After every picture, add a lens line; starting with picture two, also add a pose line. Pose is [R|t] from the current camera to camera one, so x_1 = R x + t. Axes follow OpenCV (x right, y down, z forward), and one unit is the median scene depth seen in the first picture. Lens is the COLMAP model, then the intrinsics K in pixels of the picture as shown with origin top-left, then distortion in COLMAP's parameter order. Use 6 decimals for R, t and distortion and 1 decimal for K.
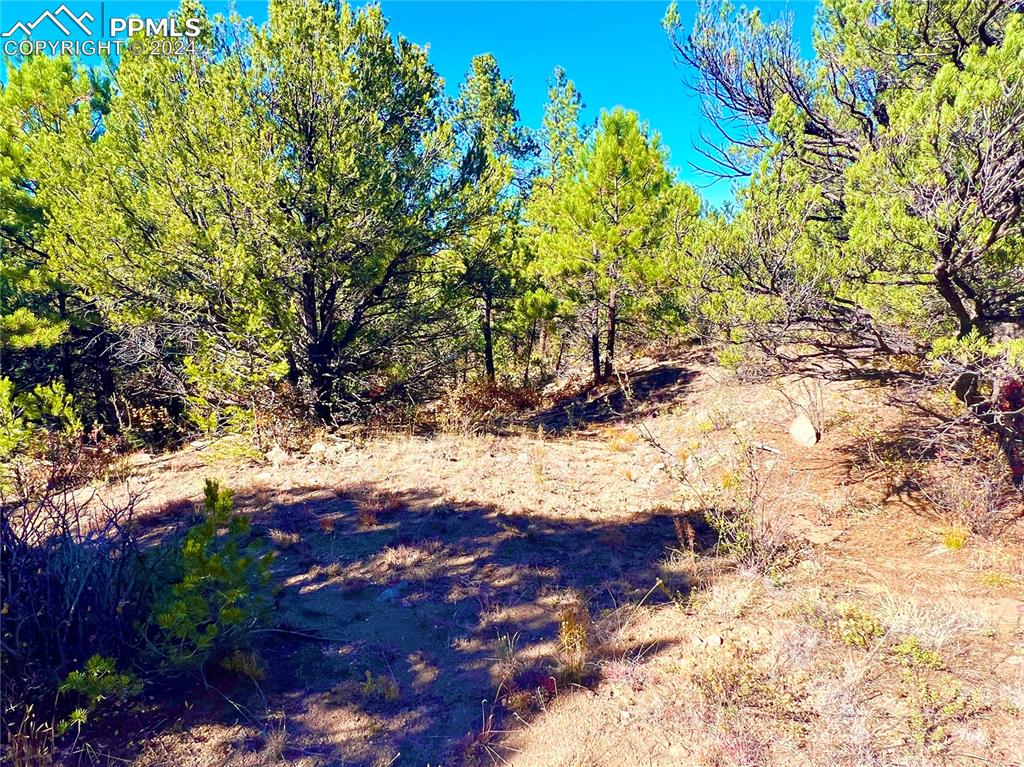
lens RADIAL K [[627.5, 0, 507.4], [0, 627.5, 381.3], [0, 0, 1]] dist [-0.000074, -0.001116]
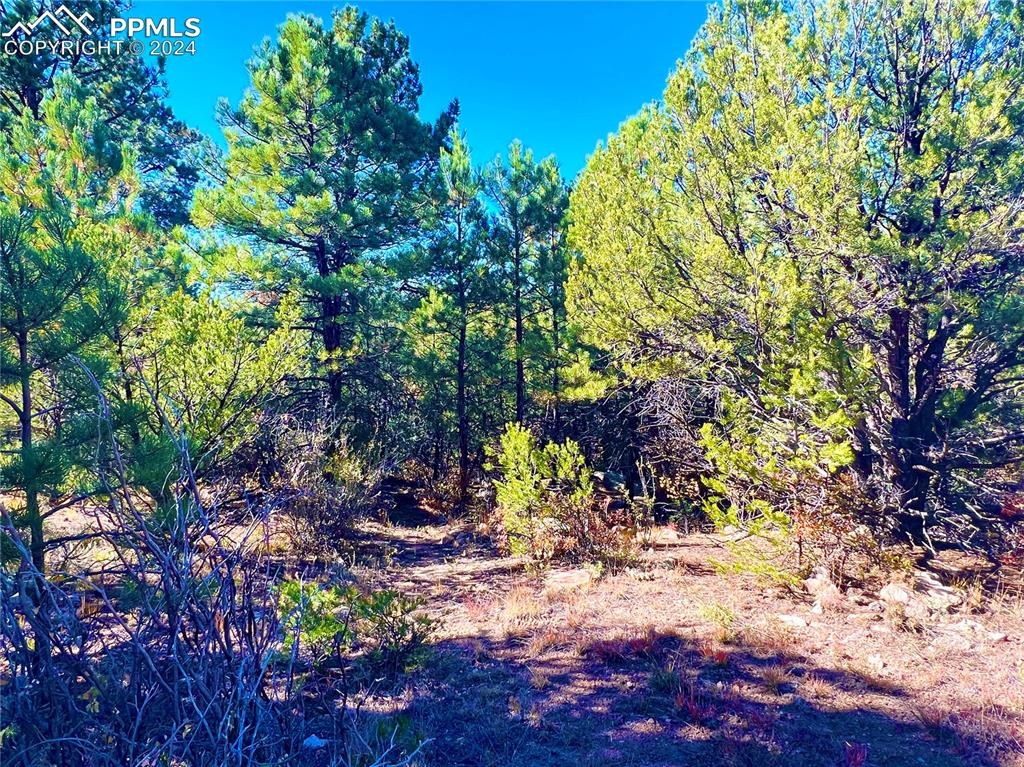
lens RADIAL K [[627.5, 0, 505.1], [0, 627.5, 376.0], [0, 0, 1]] dist [-0.000074, -0.001116]
pose [[0.645009, 0.025429, -0.763752, -0.080286], [-0.111131, 0.991943, -0.060826, -0.019559], [0.756051, 0.124110, 0.642637, 0.275887]]
